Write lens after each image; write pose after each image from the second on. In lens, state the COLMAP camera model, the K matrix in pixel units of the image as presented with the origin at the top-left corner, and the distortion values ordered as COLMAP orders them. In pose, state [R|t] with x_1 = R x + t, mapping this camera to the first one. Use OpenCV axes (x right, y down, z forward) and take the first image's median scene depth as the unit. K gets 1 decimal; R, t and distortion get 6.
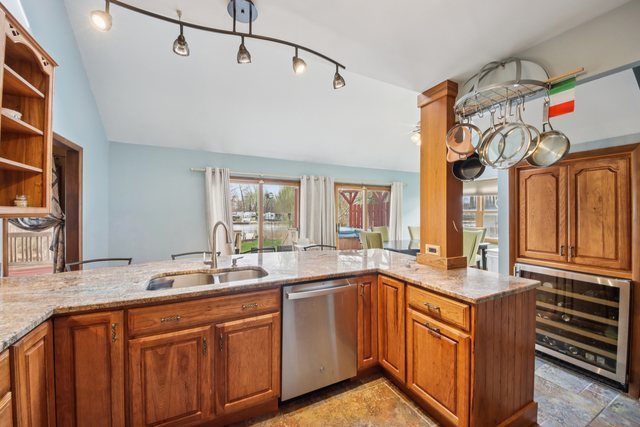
lens RADIAL K [[238.9, 0, 318.4], [0, 238.9, 211.2], [0, 0, 1]] dist [-0.011508, -0.000330]
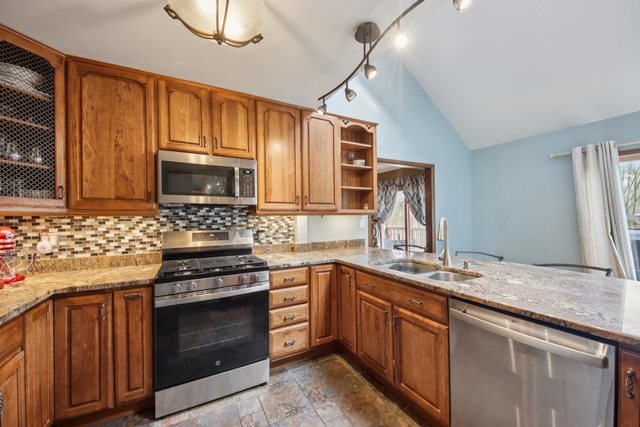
lens RADIAL K [[238.9, 0, 306.6], [0, 238.9, 219.3], [0, 0, 1]] dist [-0.011508, -0.000330]
pose [[0.012870, 0.006945, -0.999893, 0.653010], [0.013096, 0.999889, 0.007113, 0.040243], [0.999831, -0.013186, 0.012778, 0.513057]]
